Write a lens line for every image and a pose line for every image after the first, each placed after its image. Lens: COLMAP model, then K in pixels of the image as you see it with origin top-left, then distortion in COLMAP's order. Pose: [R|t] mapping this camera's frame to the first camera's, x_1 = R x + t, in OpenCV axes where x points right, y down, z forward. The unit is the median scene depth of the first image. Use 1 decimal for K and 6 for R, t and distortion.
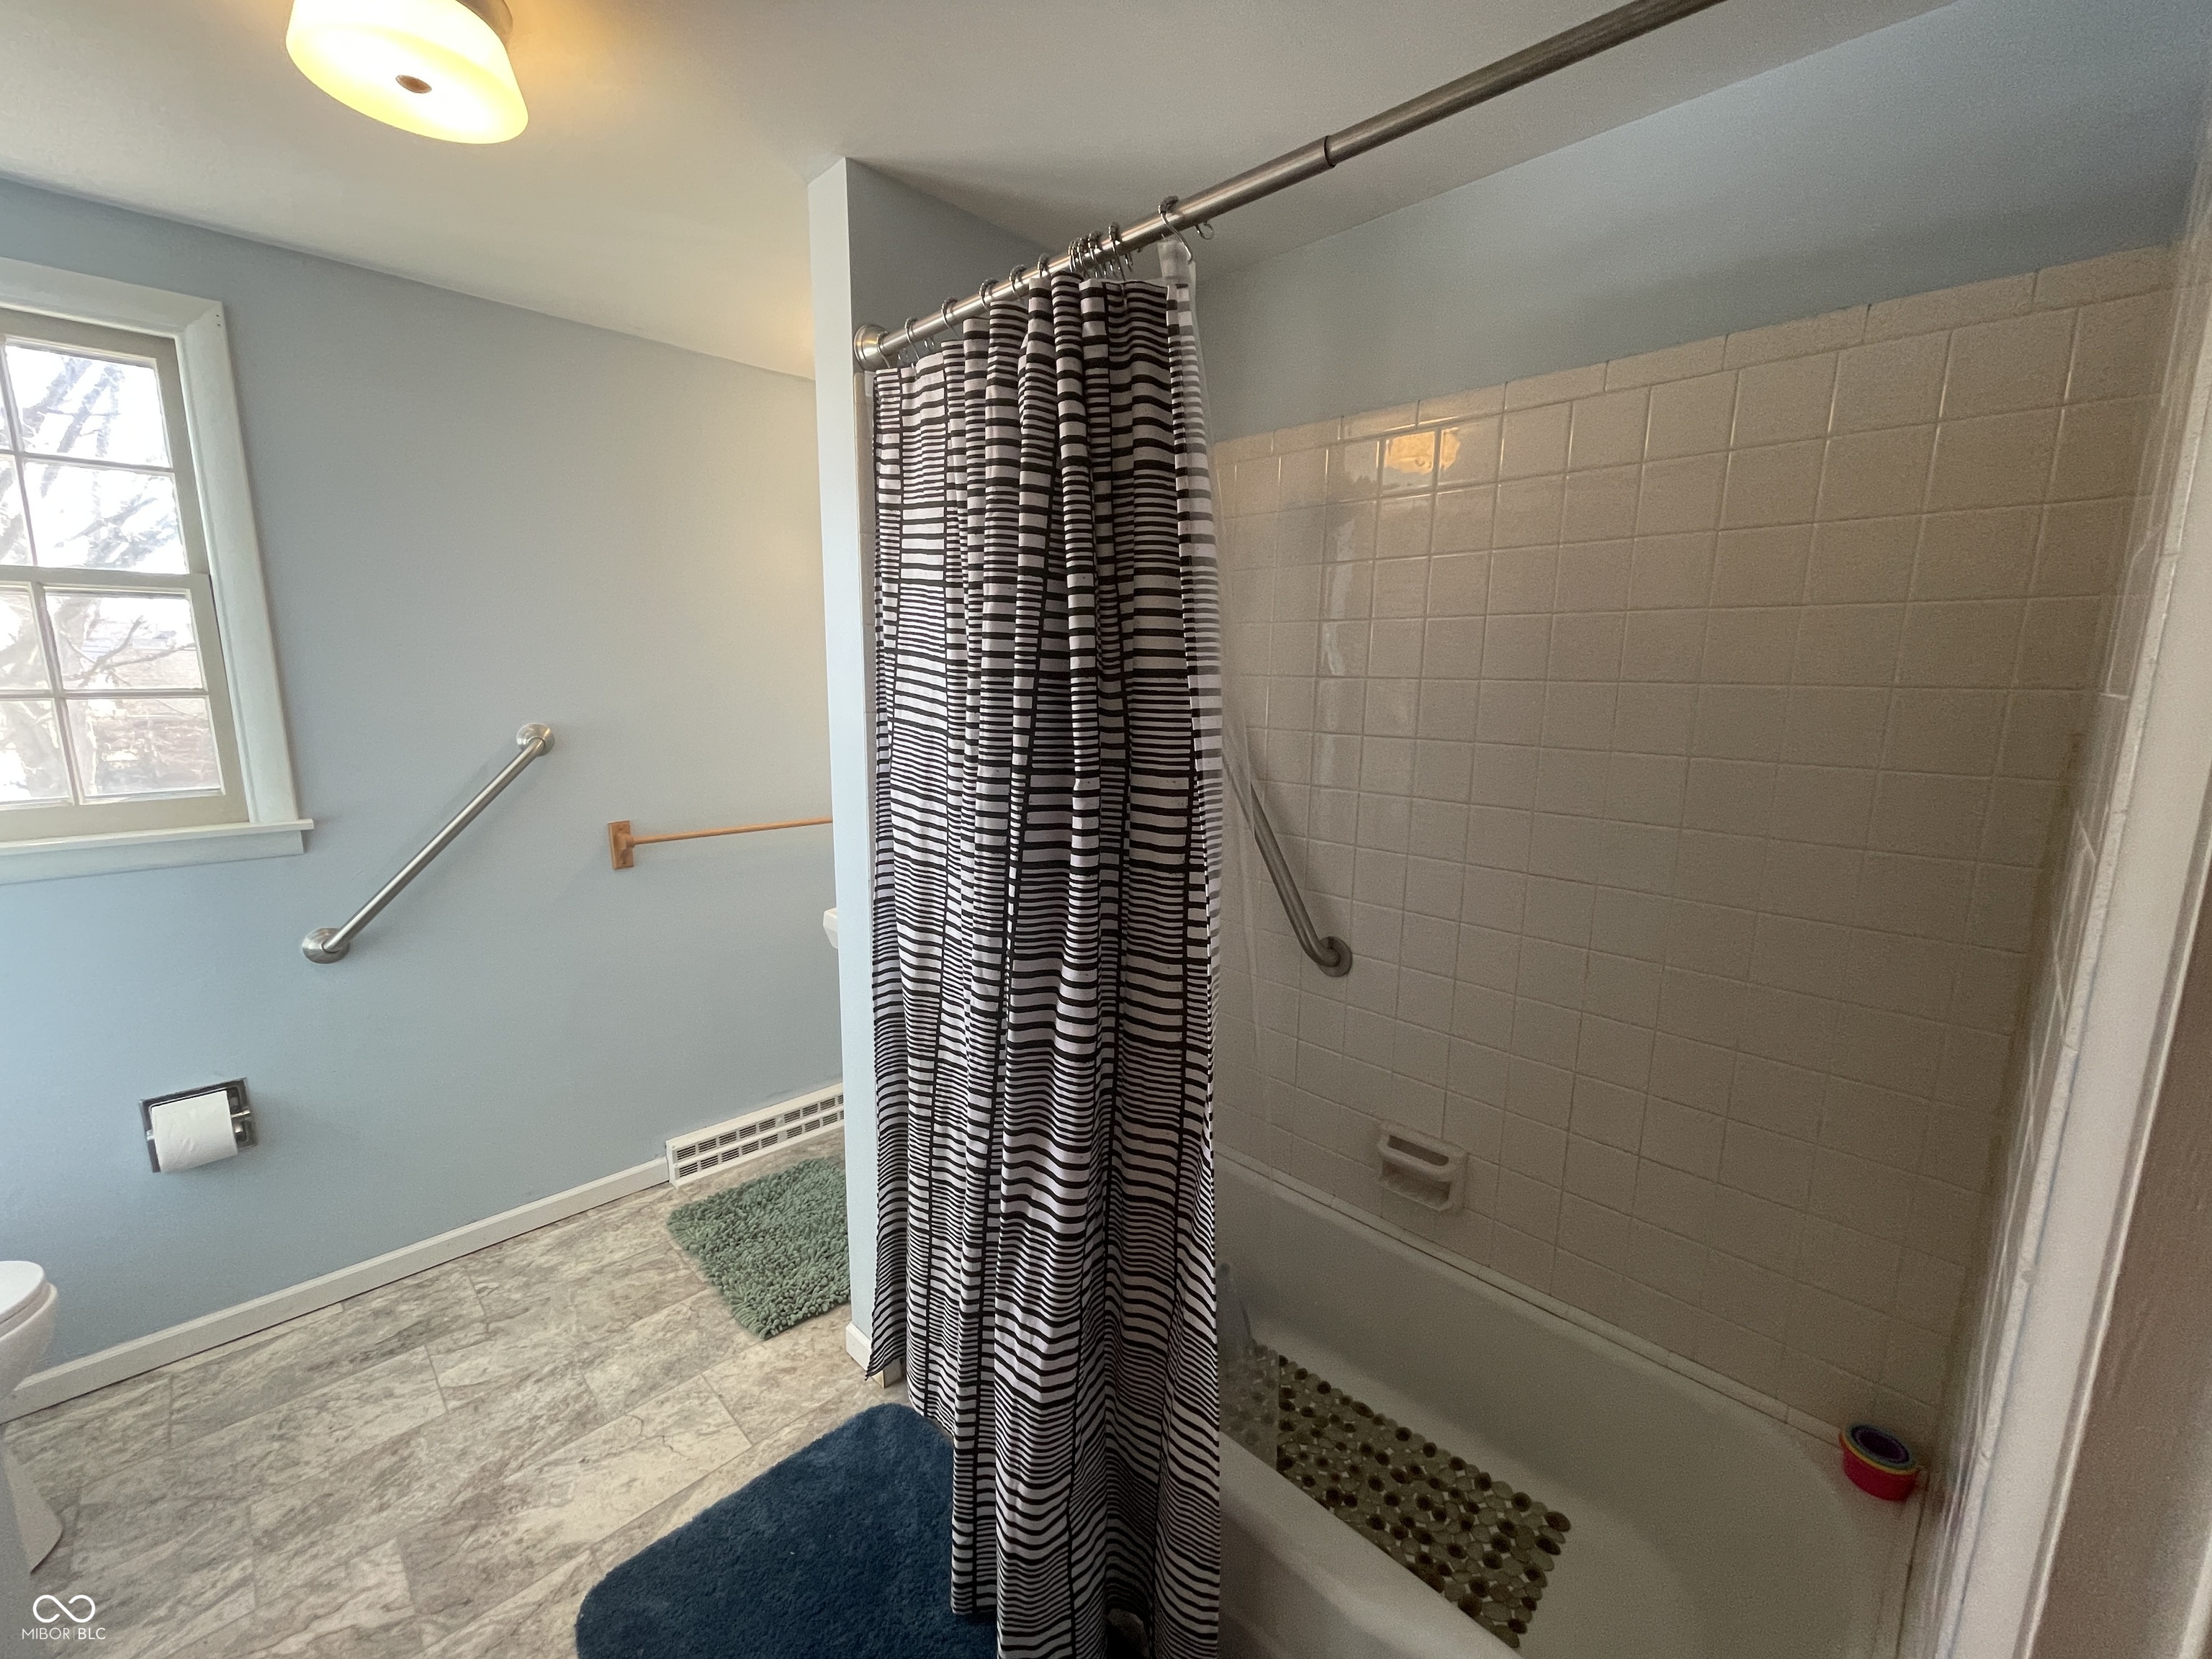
lens RADIAL K [[905.9, 0, 1108.1], [0, 905.9, 824.3], [0, 0, 1]] dist [0.000531, 0.004956]
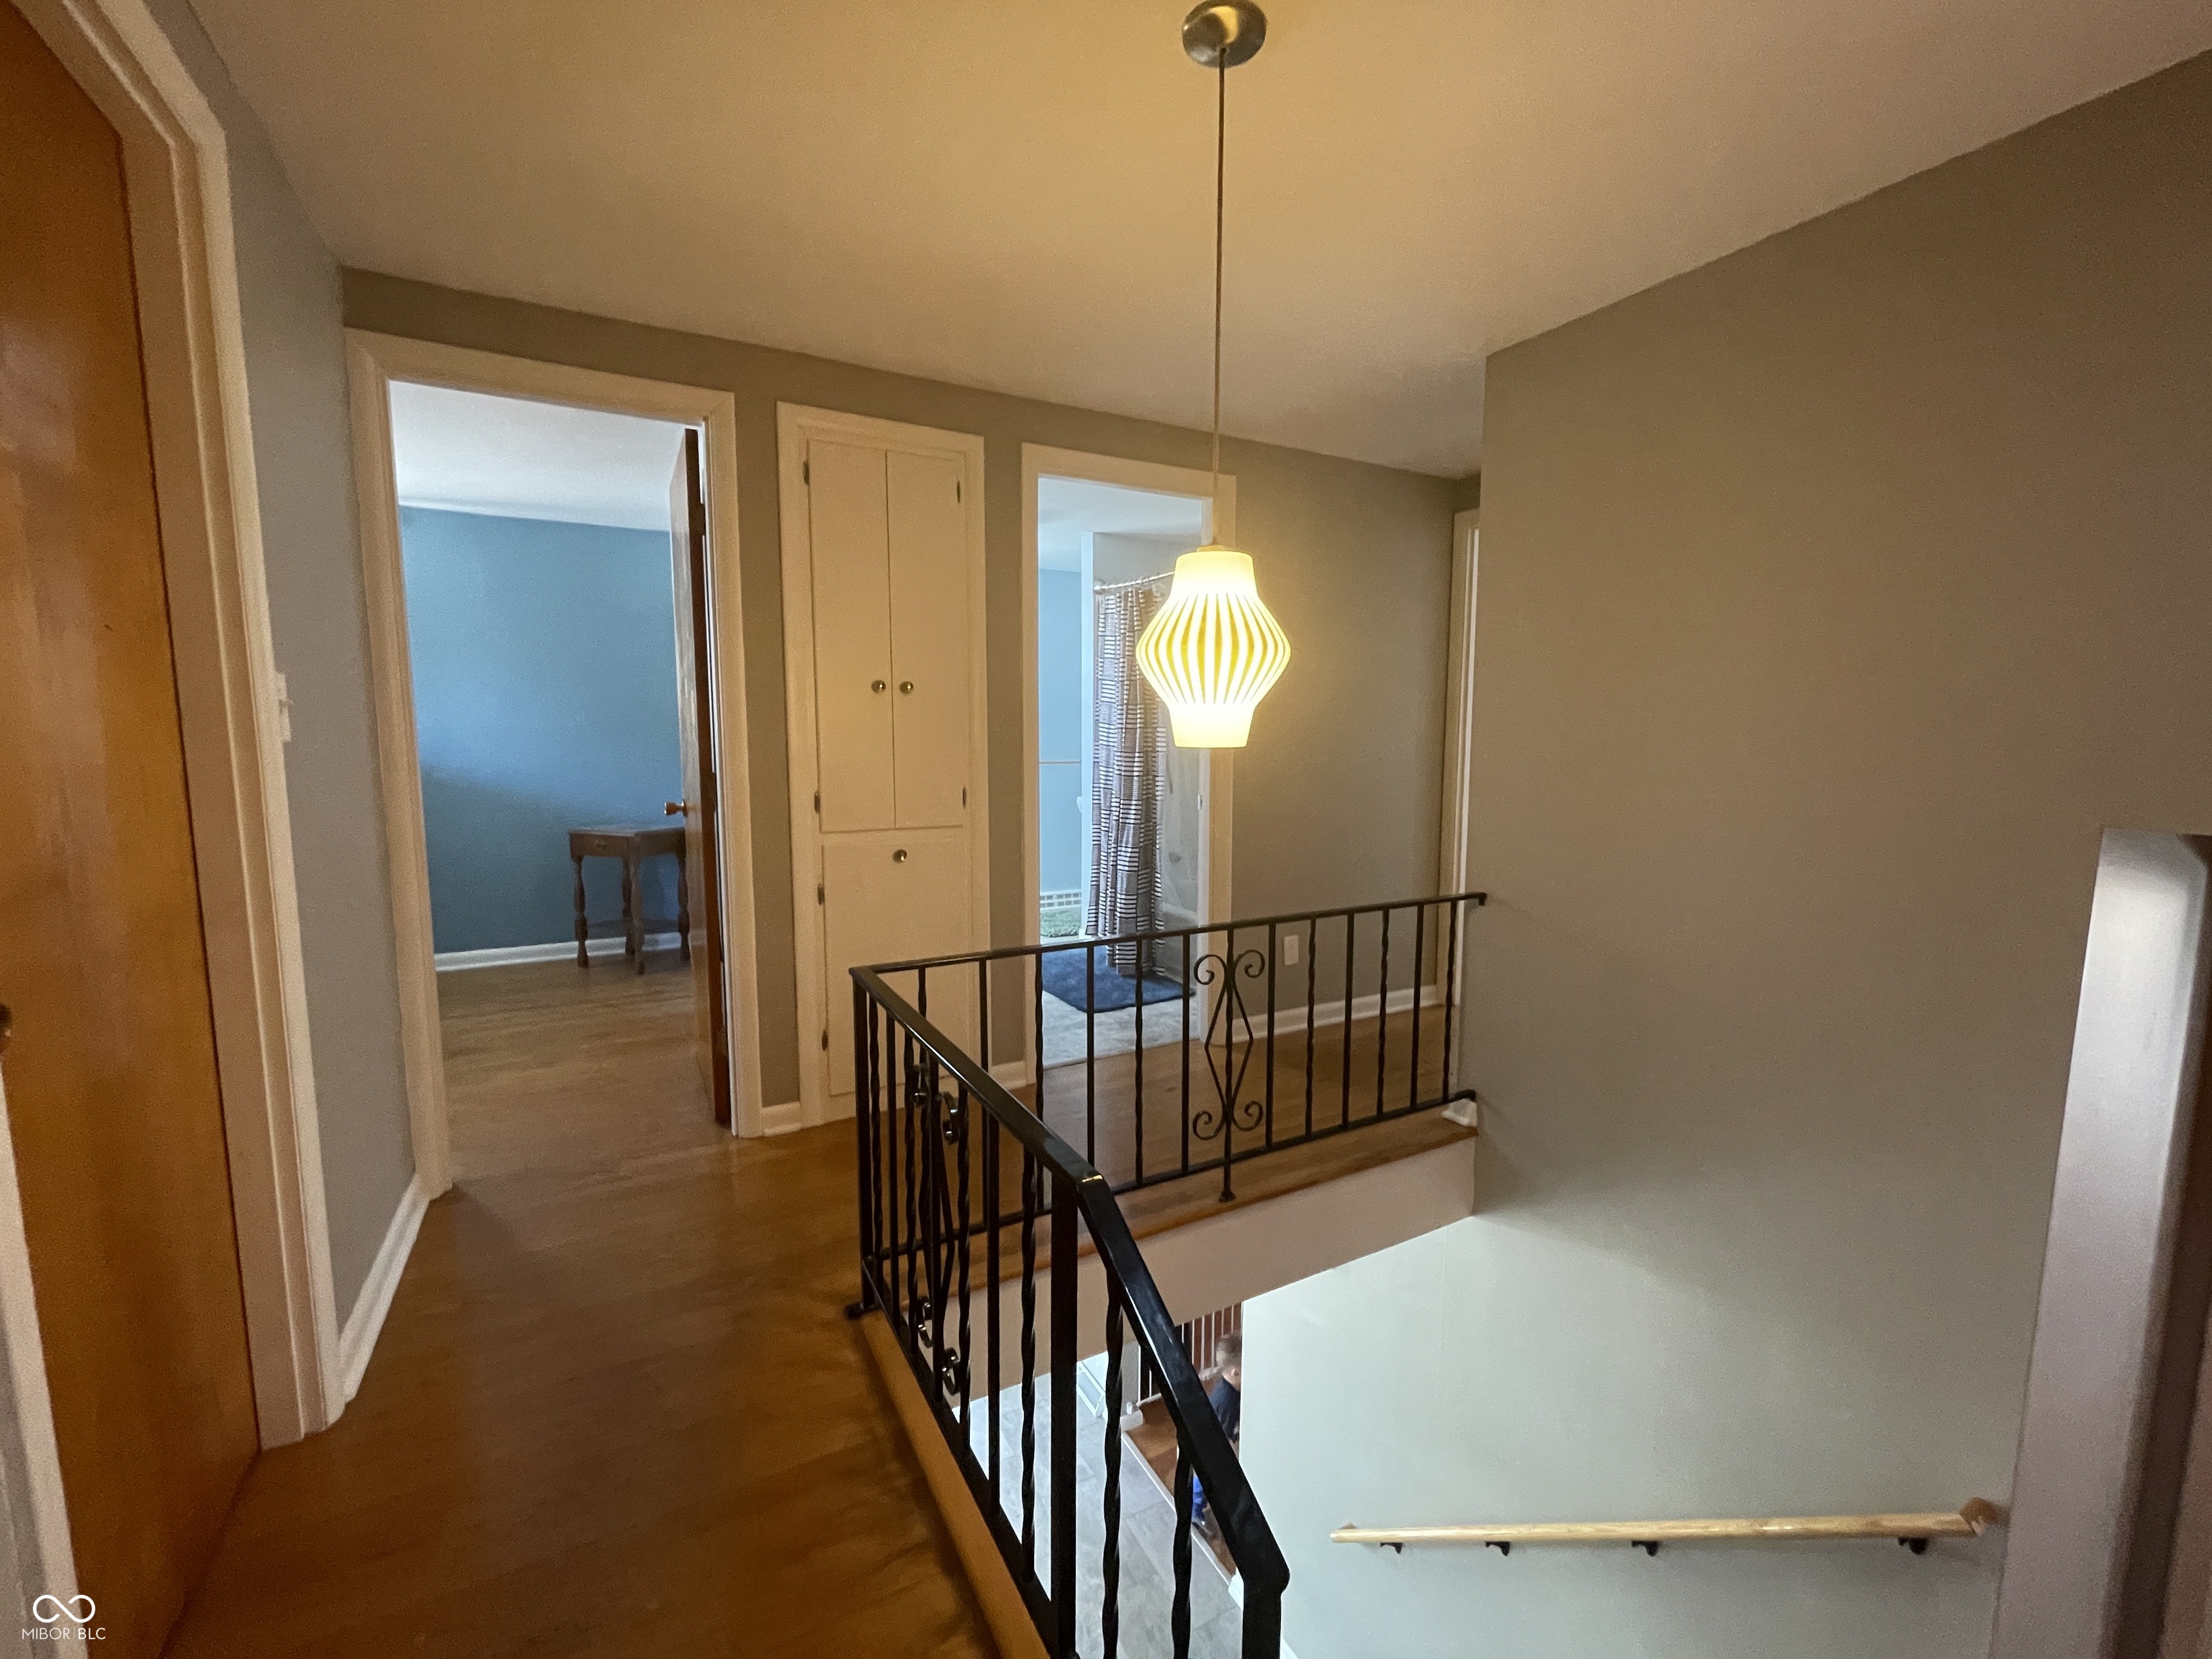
lens RADIAL K [[903.2, 0, 1102.4], [0, 903.2, 828.8], [0, 0, 1]] dist [-0.000849, -0.000019]
pose [[0.961807, 0.012913, -0.273425, 0.514176], [-0.032284, 0.997267, -0.066463, 0.432478], [0.271819, 0.072751, 0.959594, -1.610035]]
